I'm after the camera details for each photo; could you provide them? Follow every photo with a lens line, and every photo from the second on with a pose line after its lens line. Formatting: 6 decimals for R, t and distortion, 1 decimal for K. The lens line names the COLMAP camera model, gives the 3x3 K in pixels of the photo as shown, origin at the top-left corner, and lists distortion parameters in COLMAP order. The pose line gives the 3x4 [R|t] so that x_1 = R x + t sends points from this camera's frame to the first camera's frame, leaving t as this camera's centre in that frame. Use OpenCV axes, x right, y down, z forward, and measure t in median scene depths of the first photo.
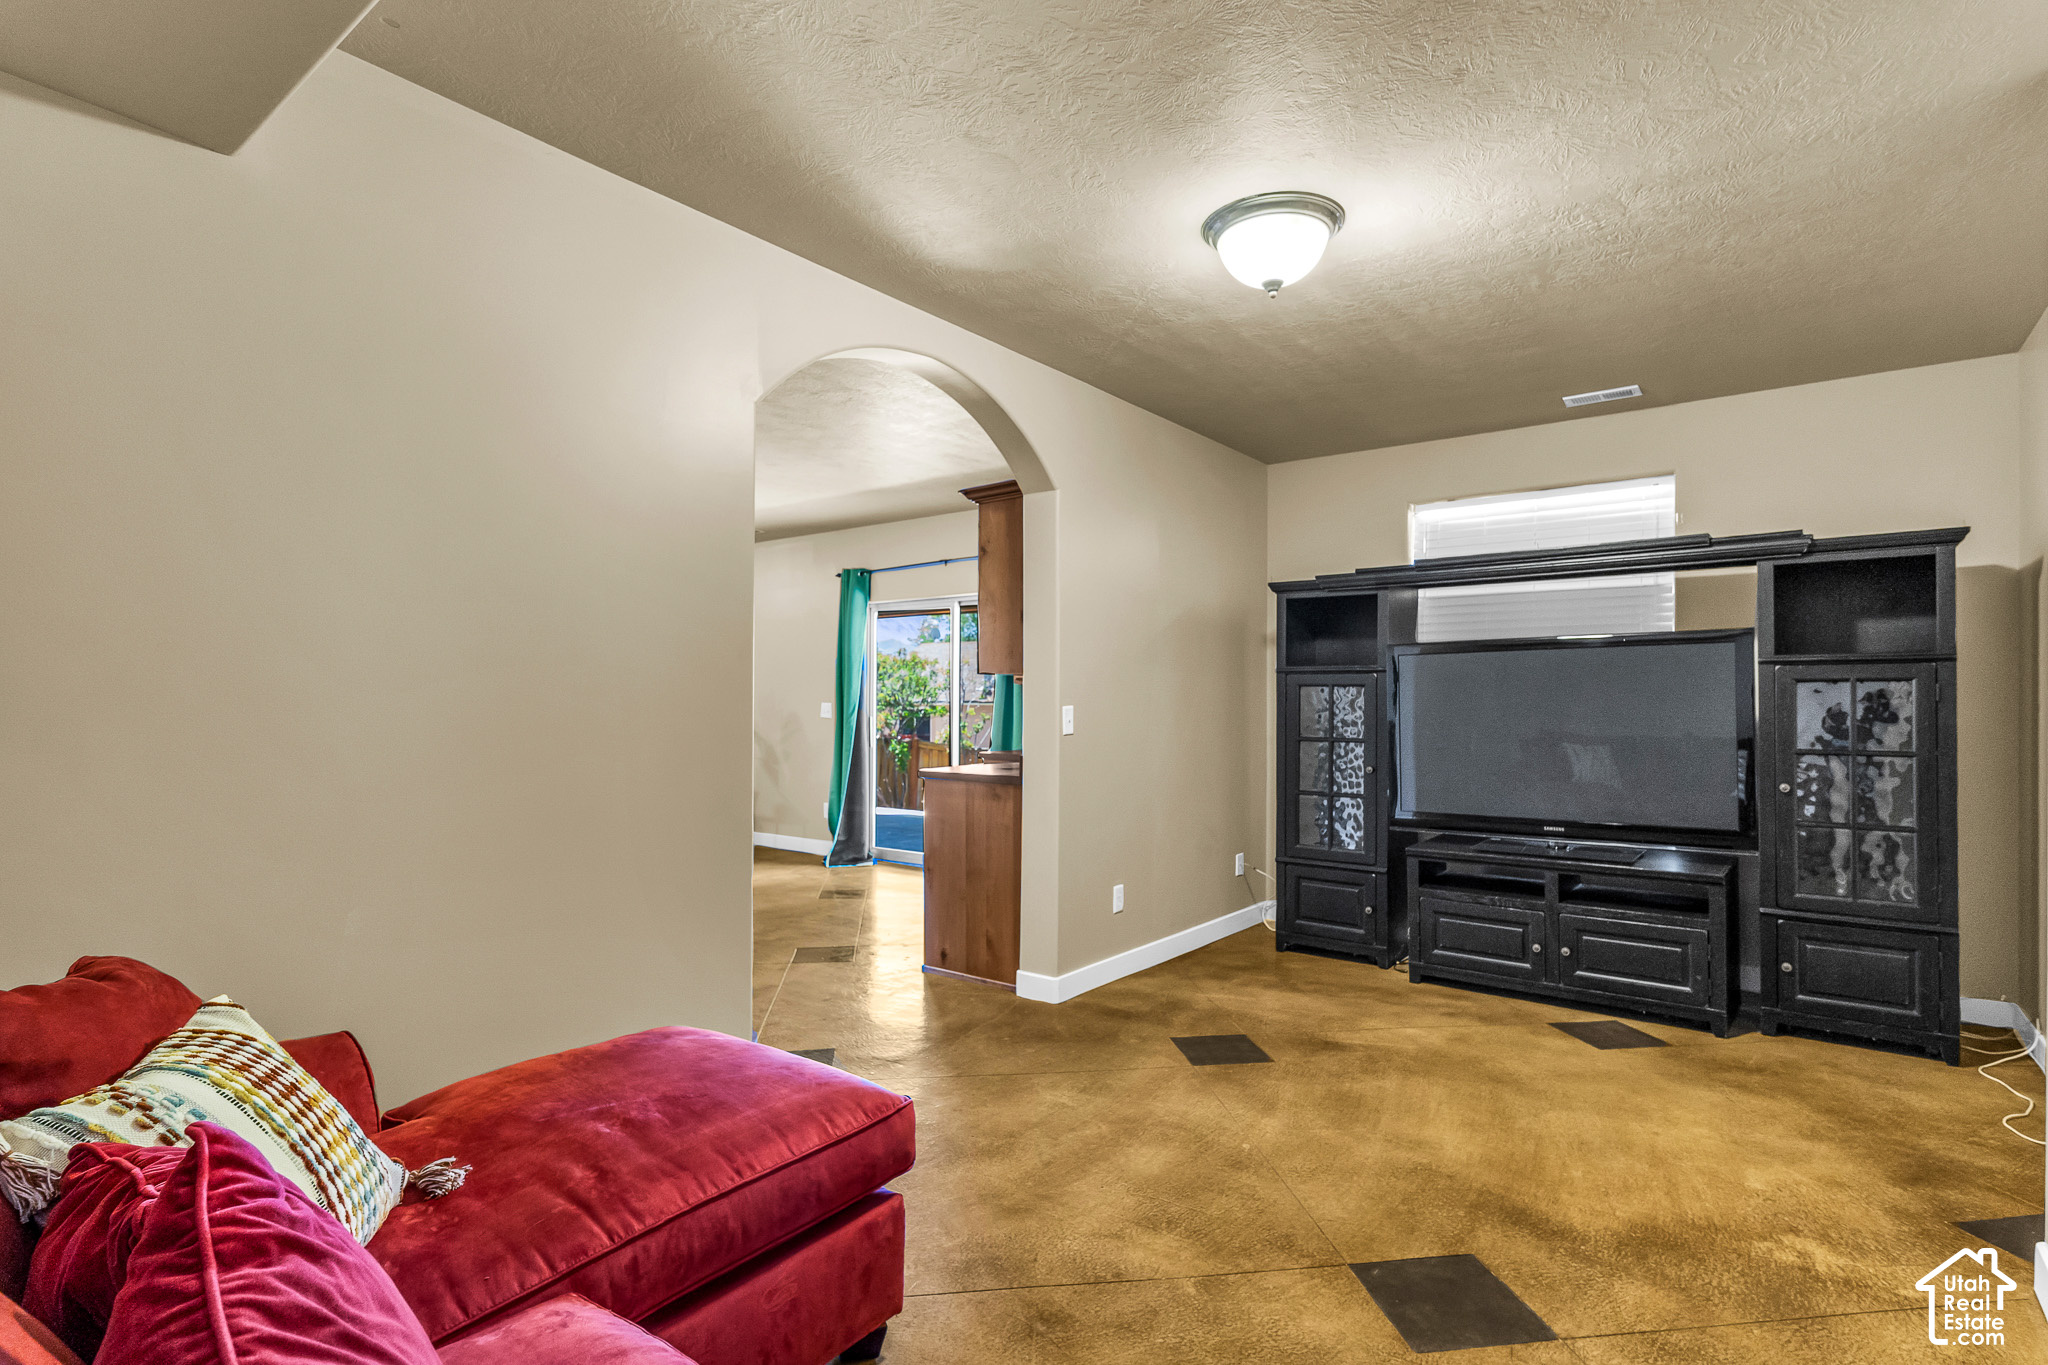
lens RADIAL K [[990.4, 0, 1024.1], [0, 990.4, 687.9], [0, 0, 1]] dist [0.002598, -0.000145]
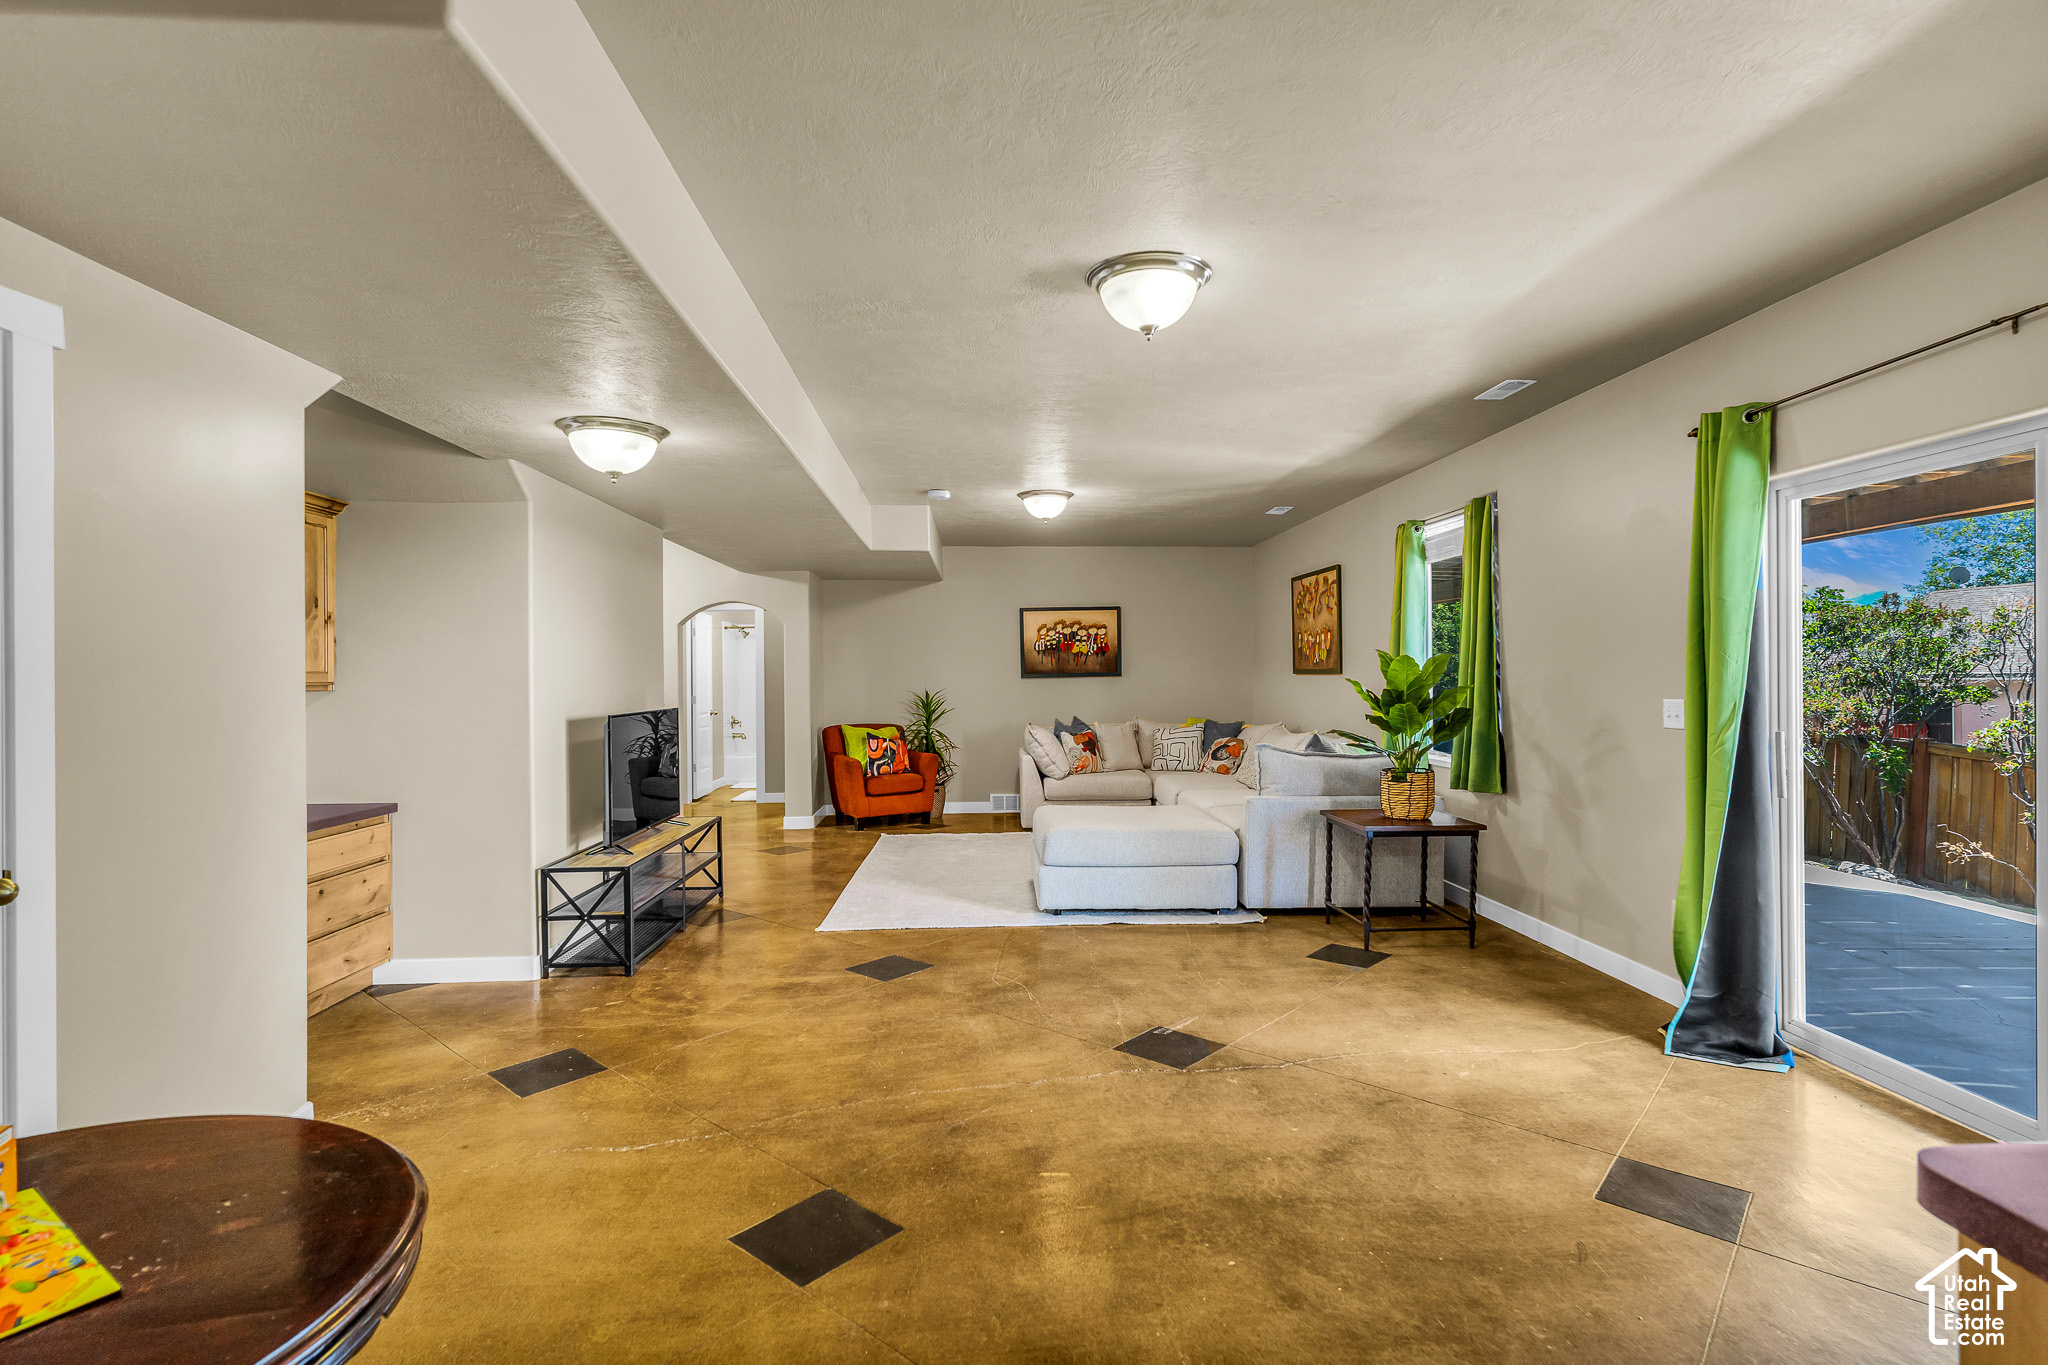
lens RADIAL K [[990.4, 0, 1016.1], [0, 990.4, 687.9], [0, 0, 1]] dist [0.002598, -0.000145]
pose [[0.660343, -0.012236, -0.750864, -0.042240], [0.027393, 0.999594, 0.007801, -0.002410], [0.750464, -0.025720, 0.660411, 0.409272]]
